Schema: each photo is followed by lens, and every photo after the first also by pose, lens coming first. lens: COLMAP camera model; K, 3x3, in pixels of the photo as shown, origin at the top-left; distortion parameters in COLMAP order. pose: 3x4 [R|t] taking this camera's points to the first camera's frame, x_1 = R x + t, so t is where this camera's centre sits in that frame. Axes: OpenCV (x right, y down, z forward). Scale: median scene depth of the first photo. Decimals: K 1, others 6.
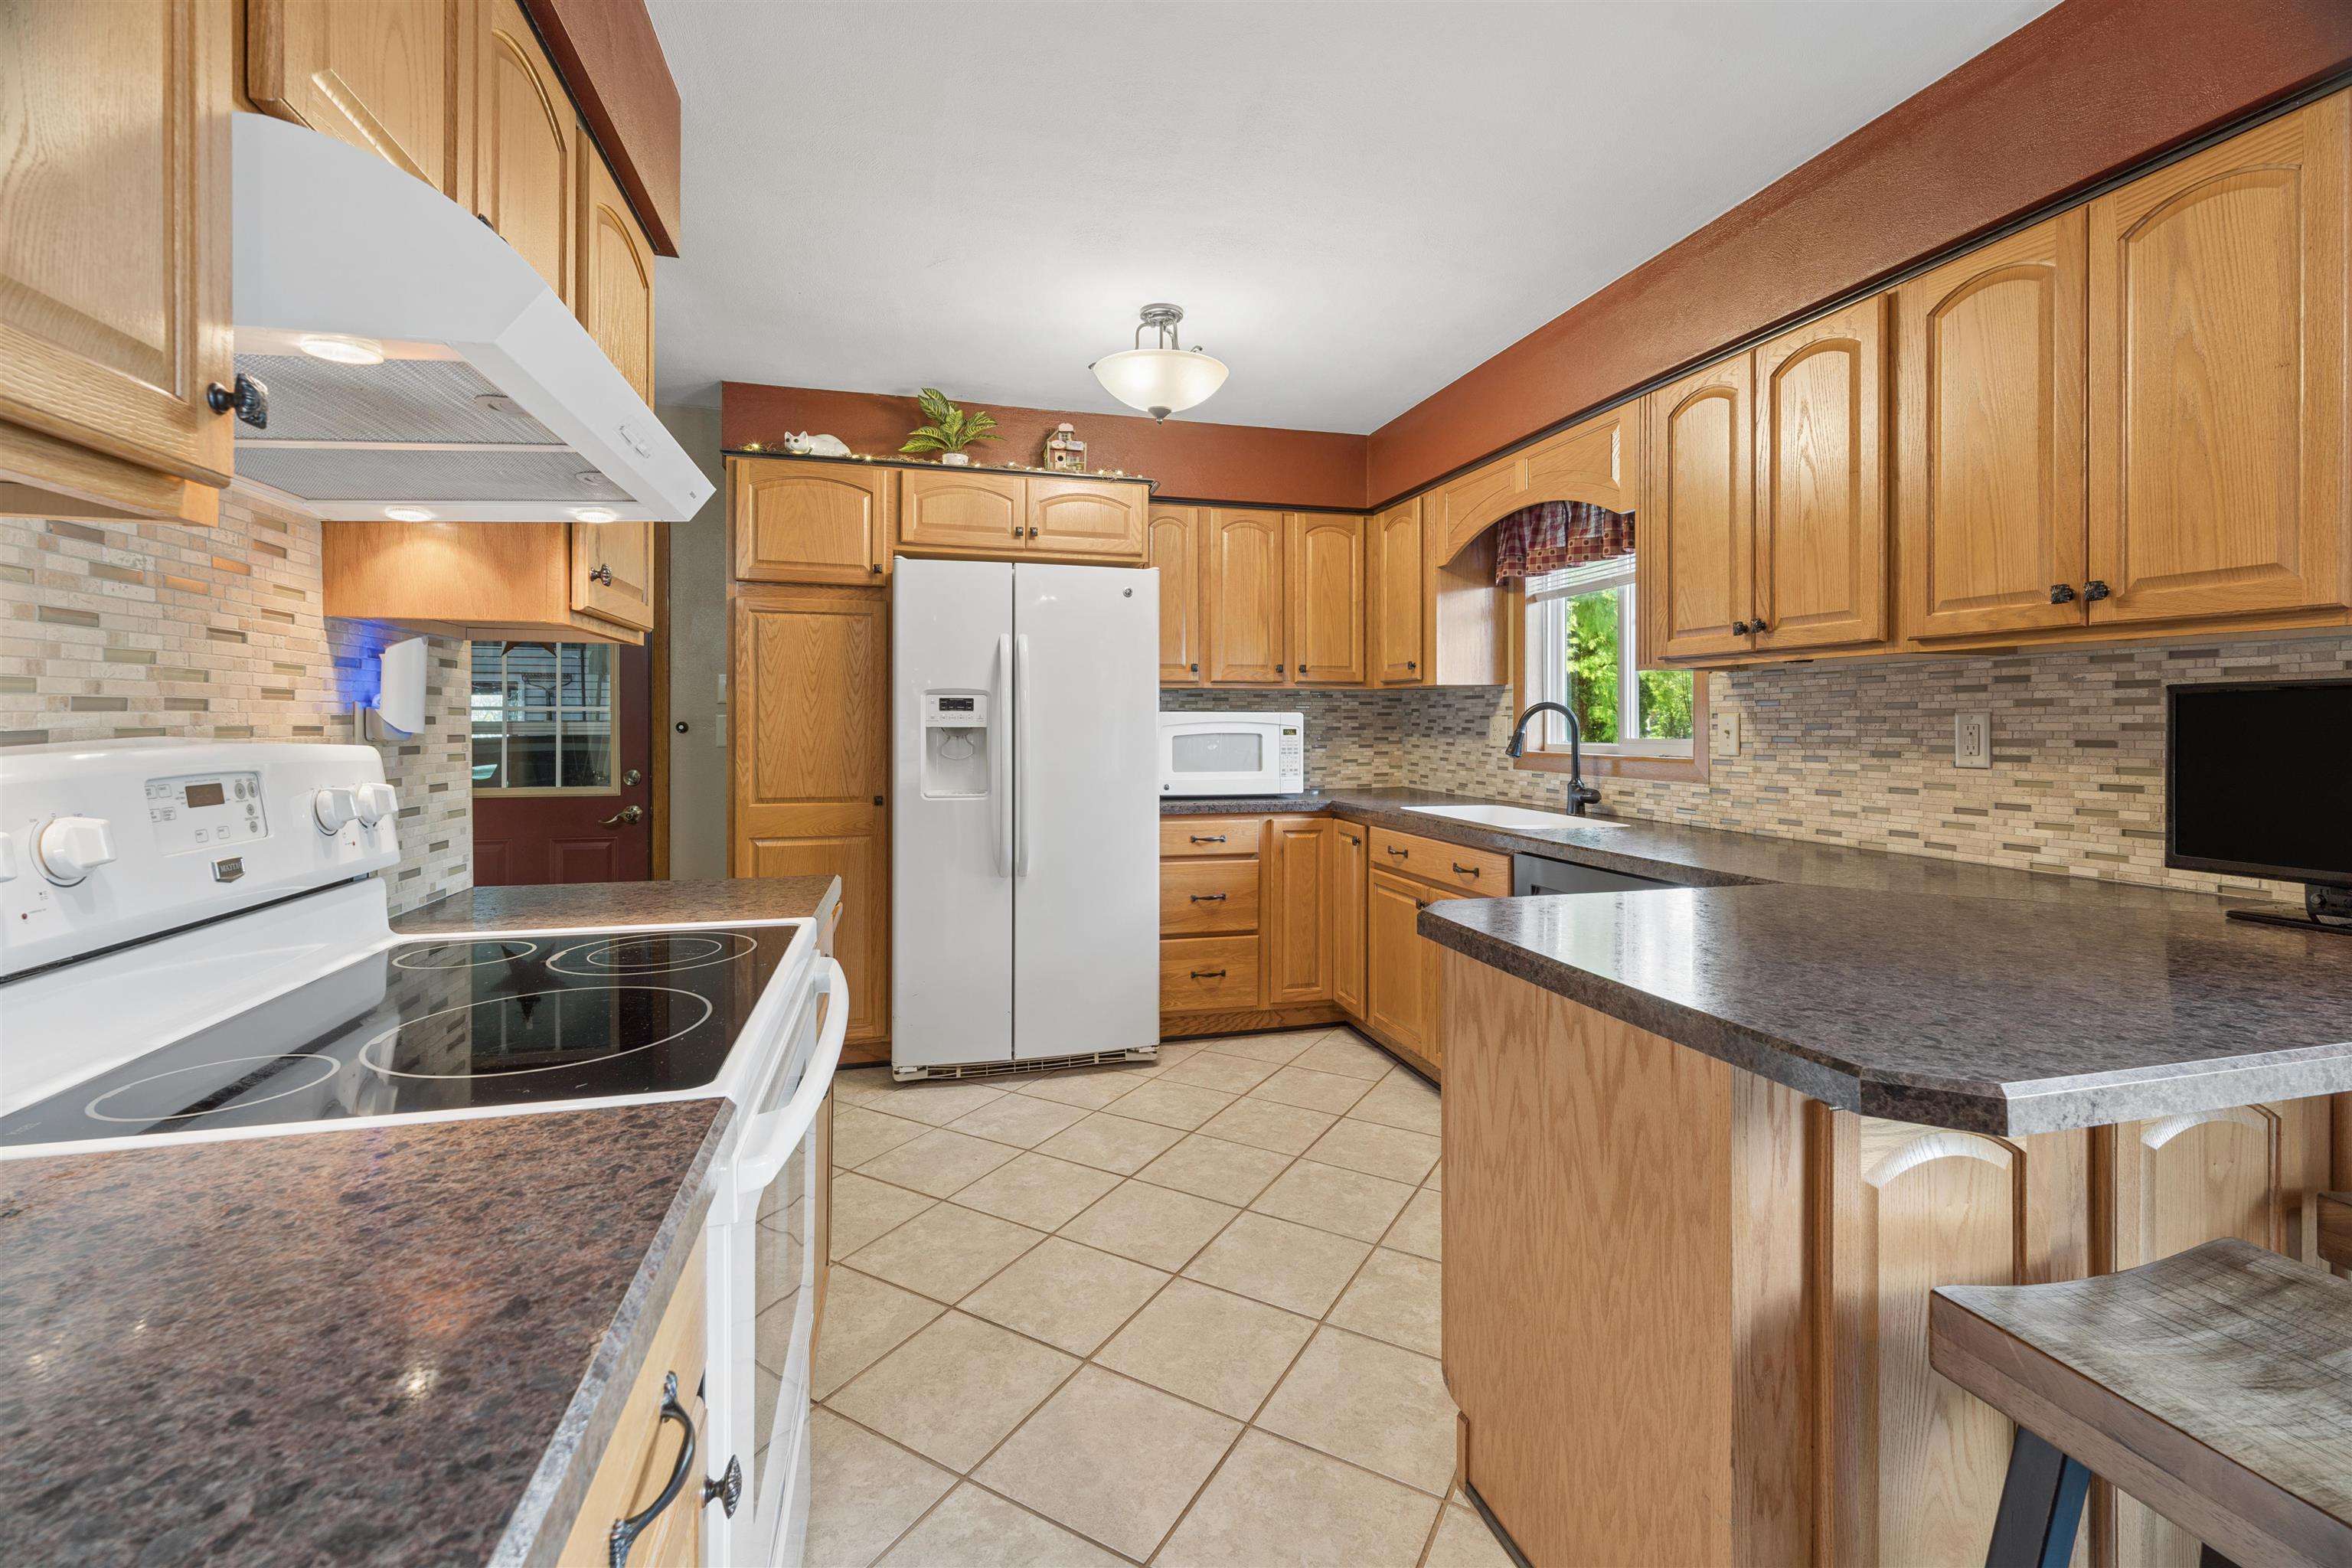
lens RADIAL K [[982.1, 0, 1213.7], [0, 982.1, 718.7], [0, 0, 1]] dist [0.004336, -0.001477]
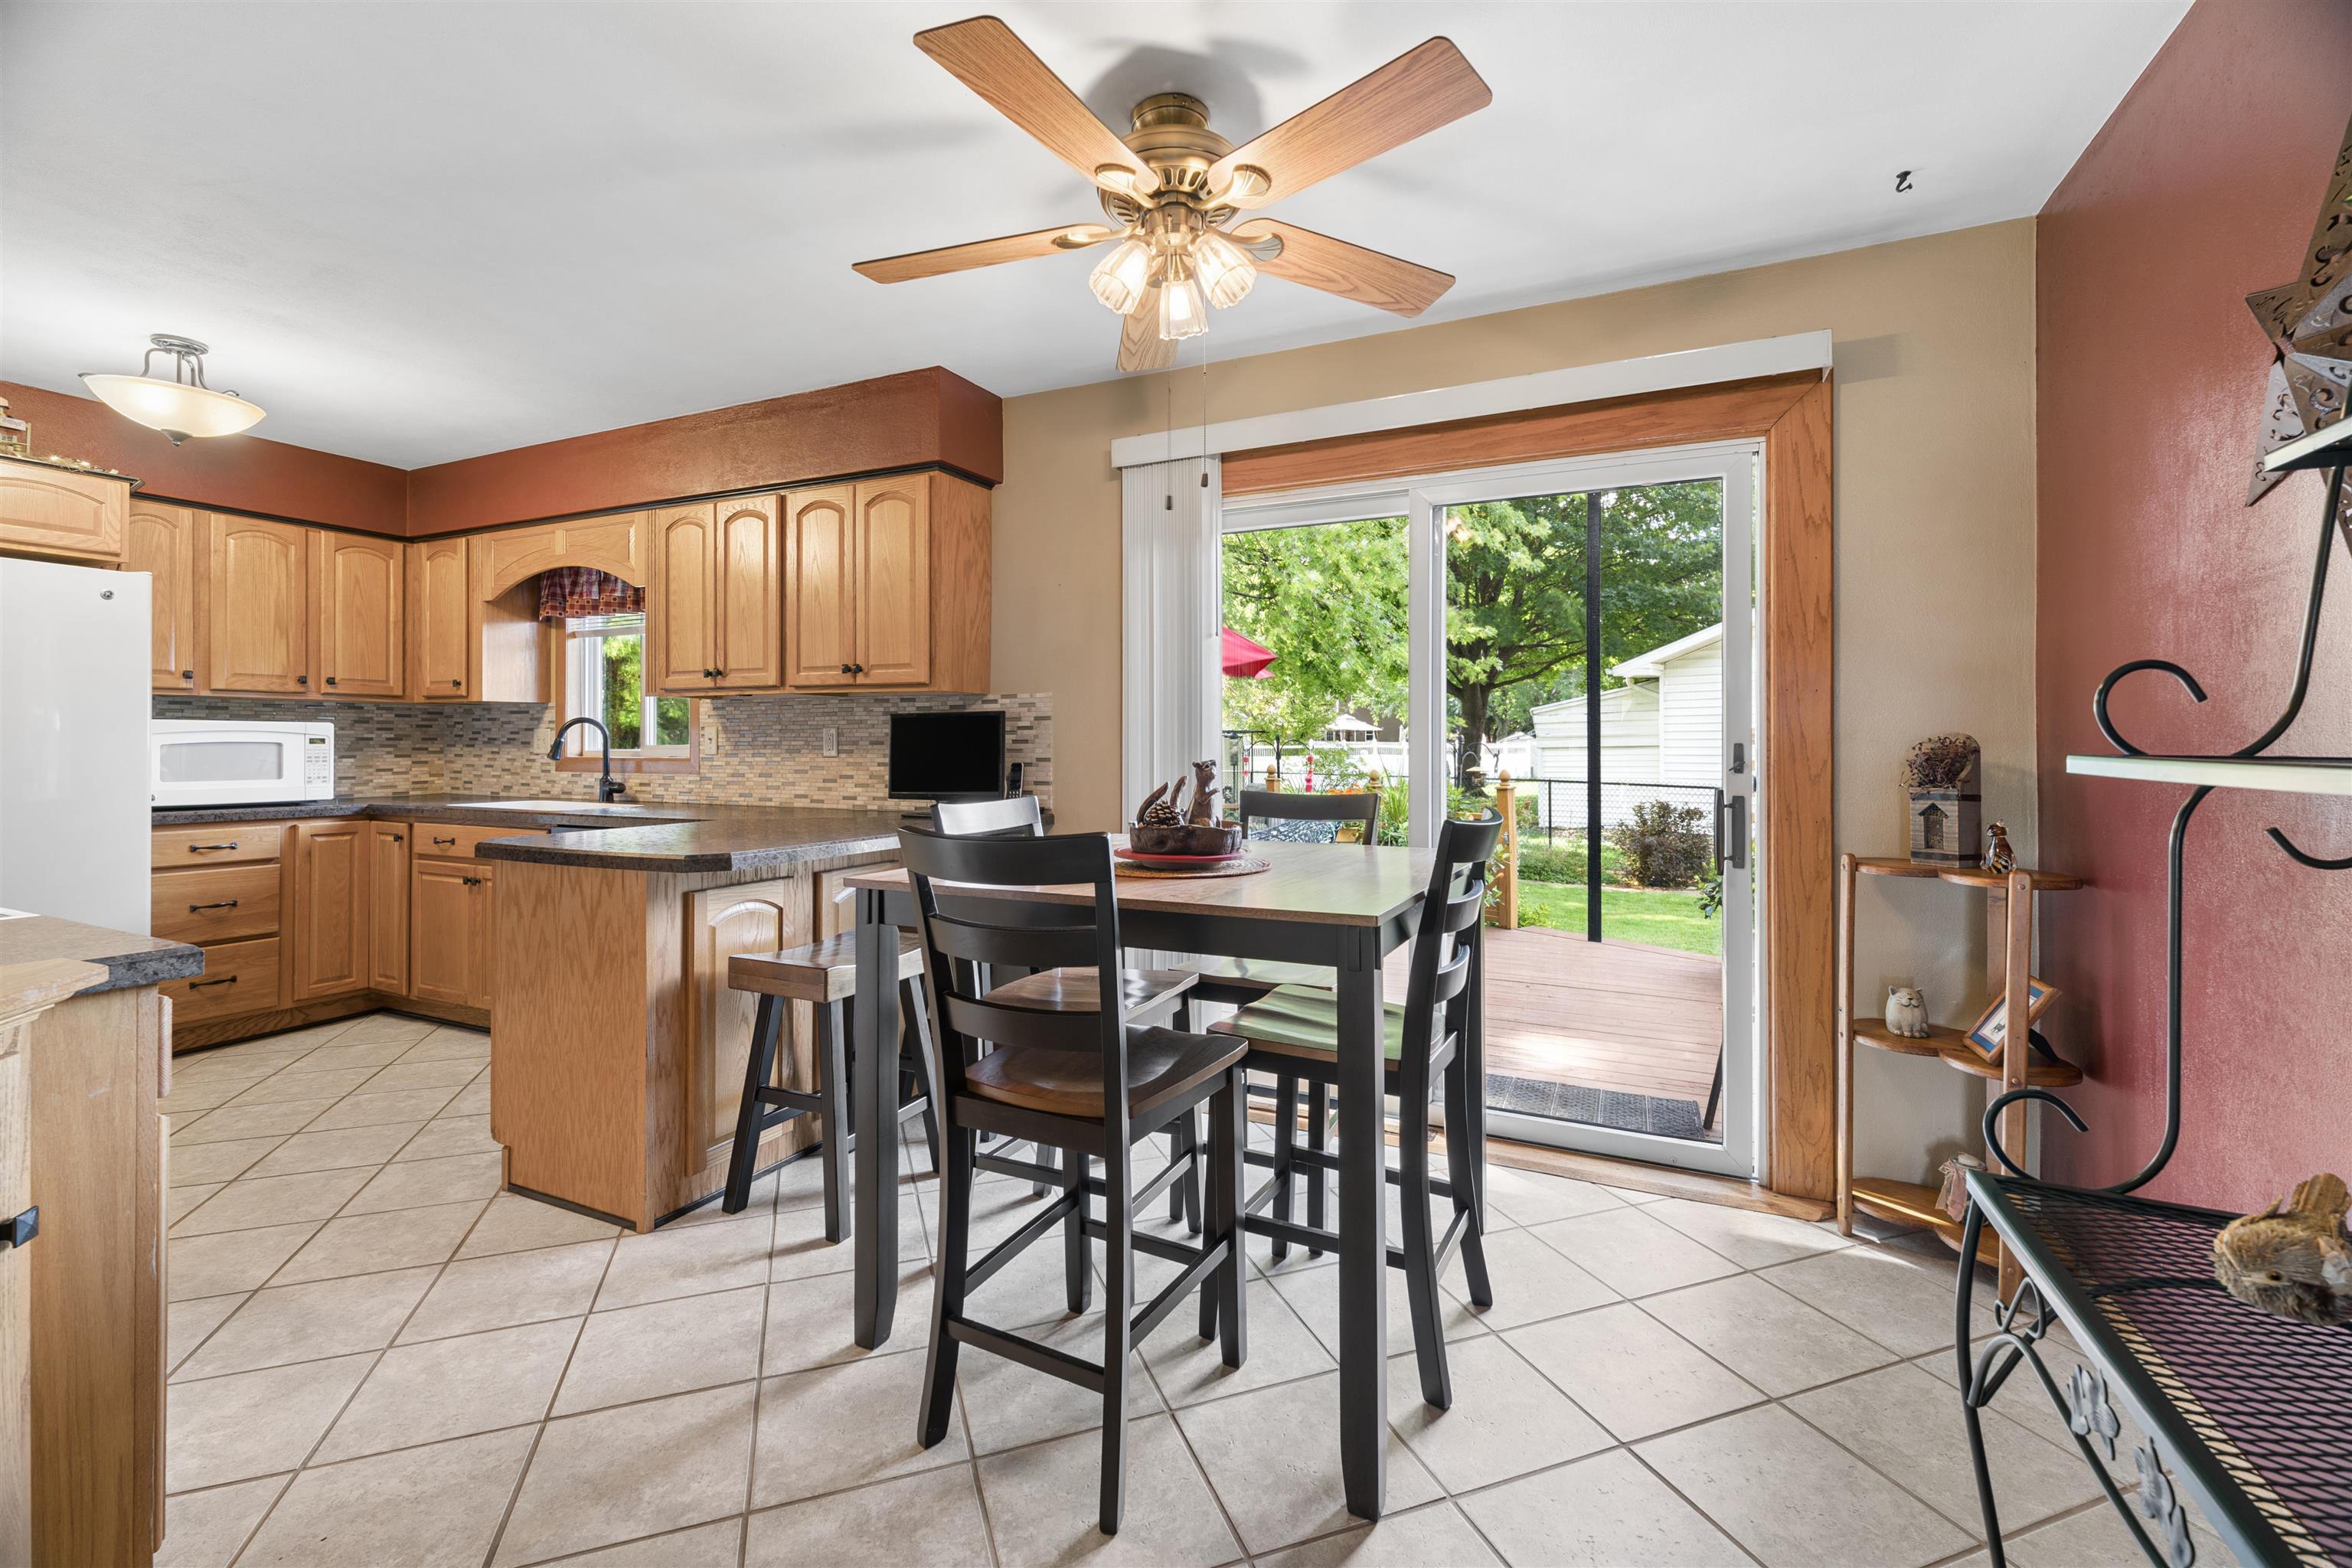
lens RADIAL K [[982.1, 0, 1146.2], [0, 982.1, 743.4], [0, 0, 1]] dist [0.004336, -0.001477]
pose [[0.679462, 0.001012, 0.733710, -0.140768], [-0.004298, 0.999987, 0.002601, 0.014245], [-0.733698, -0.004921, 0.679458, -0.556069]]
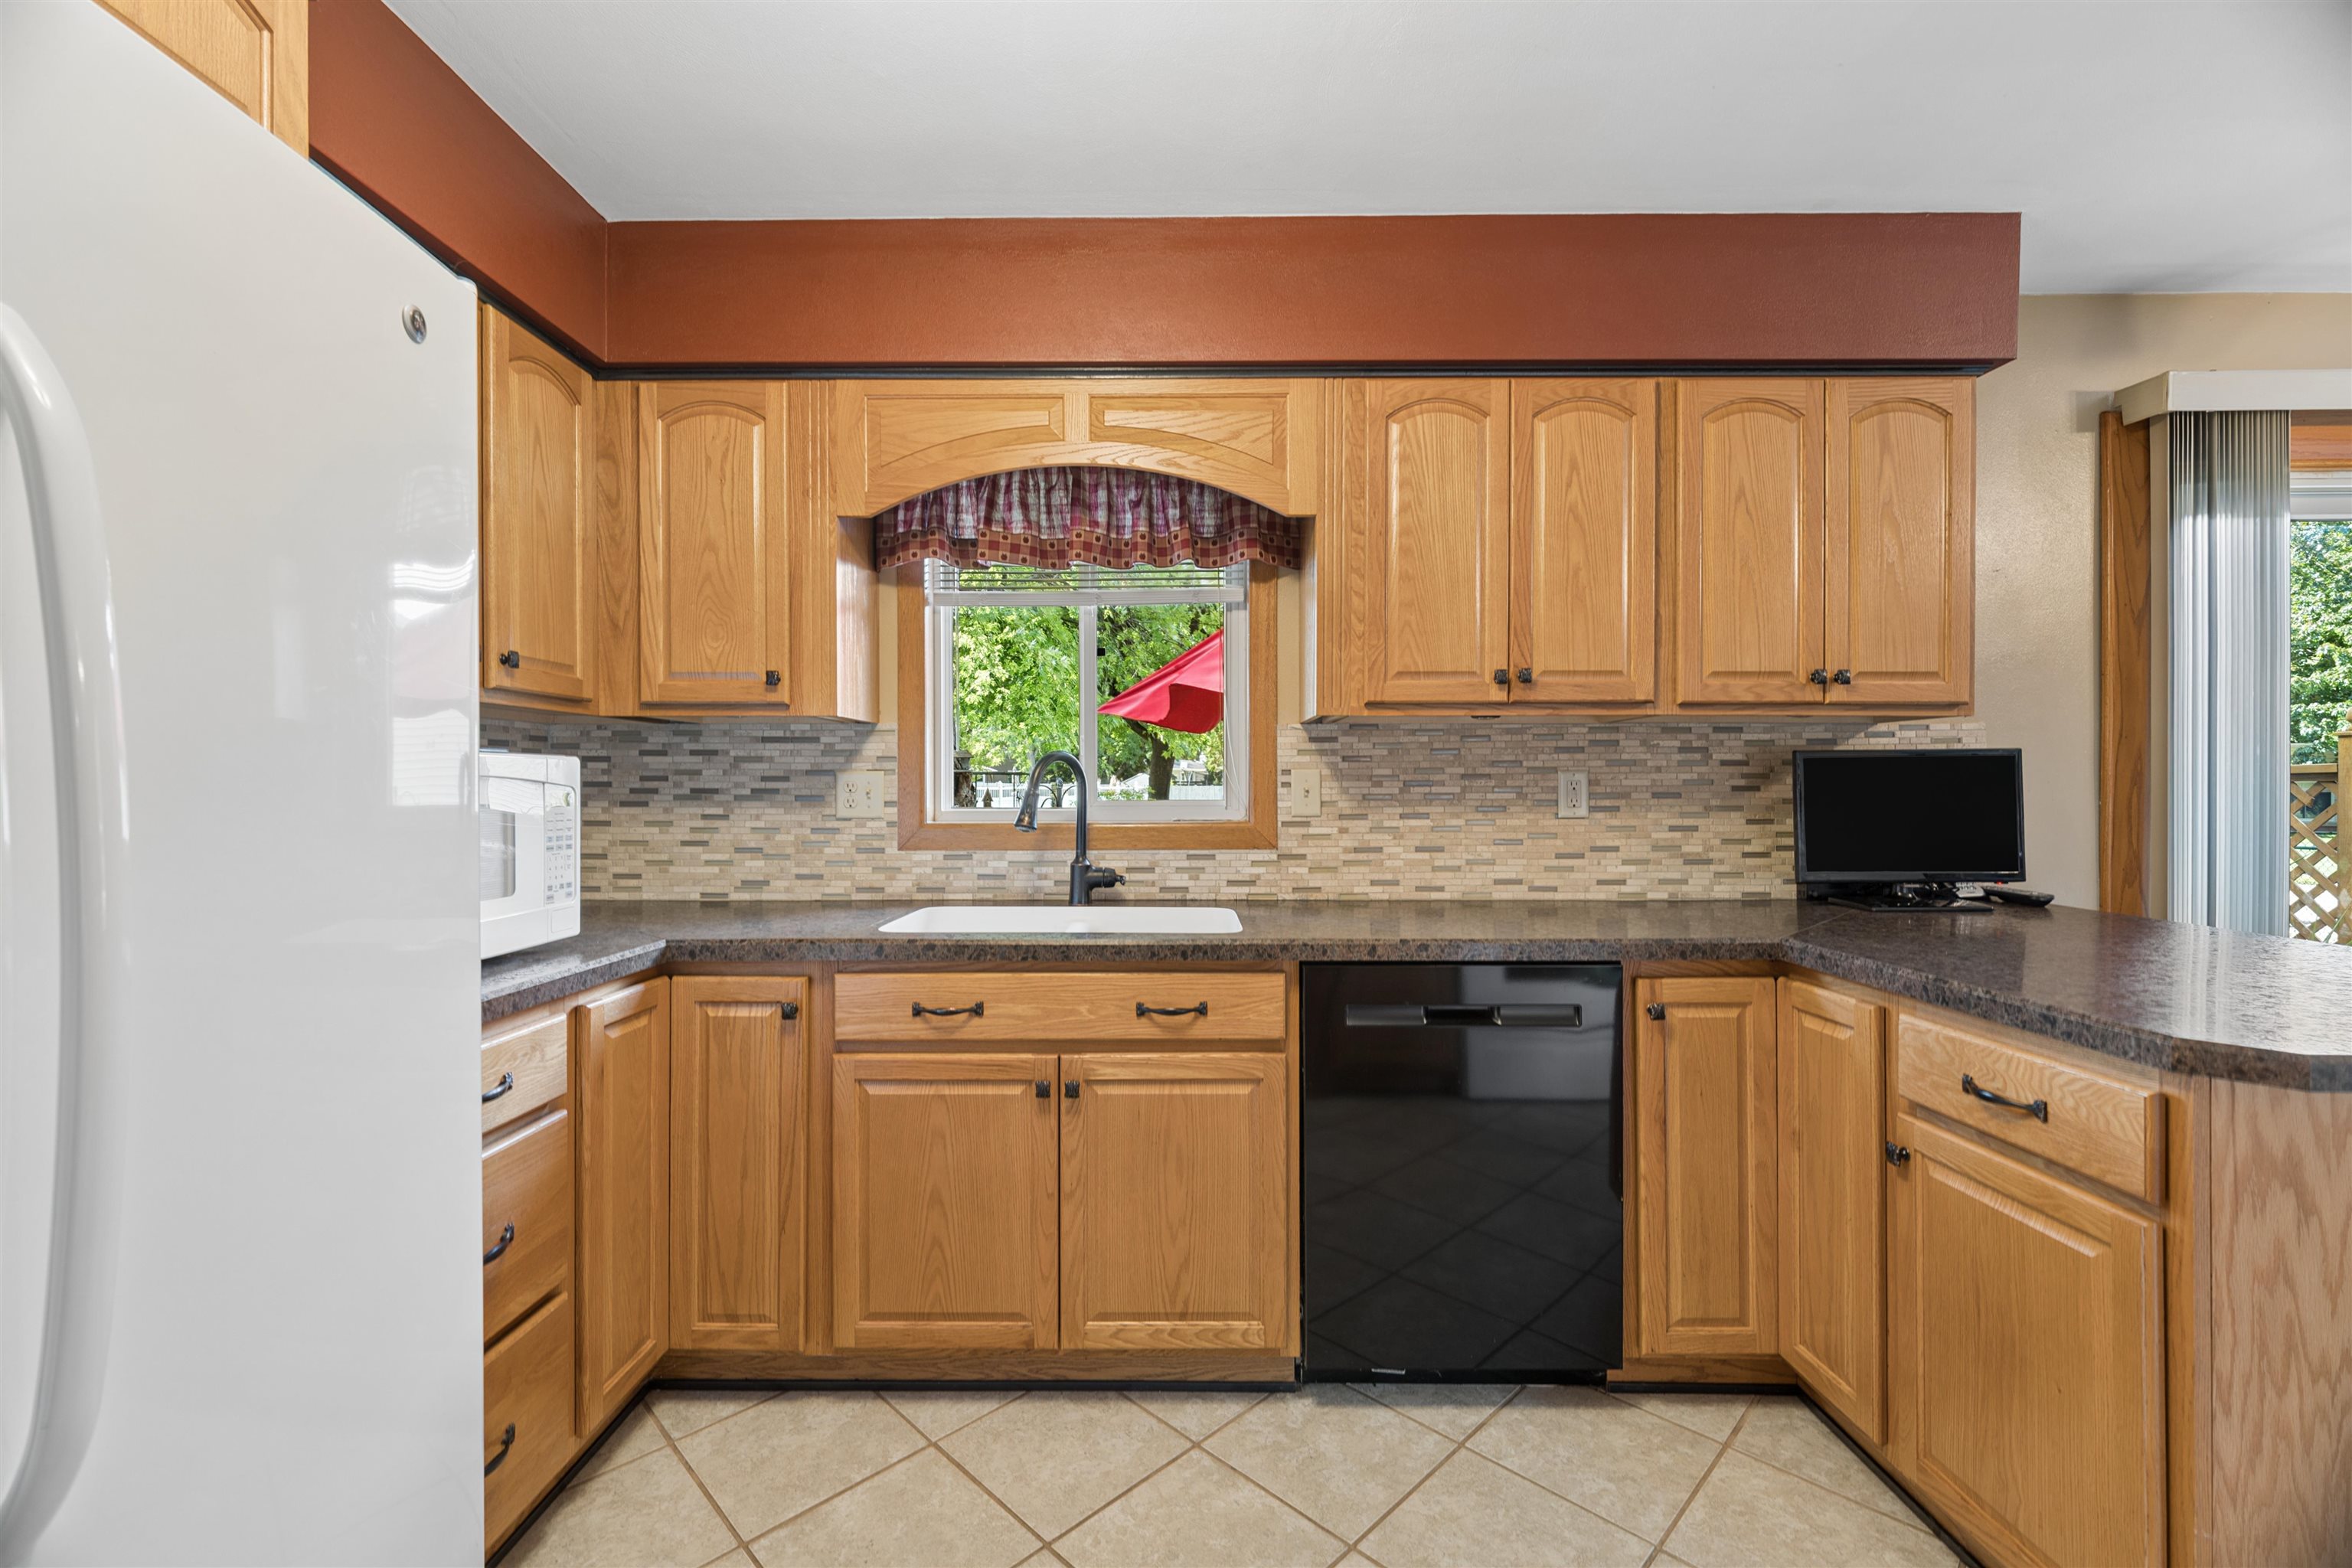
lens RADIAL K [[982.1, 0, 1133.8], [0, 982.1, 786.2], [0, 0, 1]] dist [0.004336, -0.001477]
pose [[0.308701, -0.003231, 0.951154, -0.404751], [-0.001626, 0.999991, 0.003924, 0.007250], [-0.951158, -0.002758, 0.308693, 0.939928]]
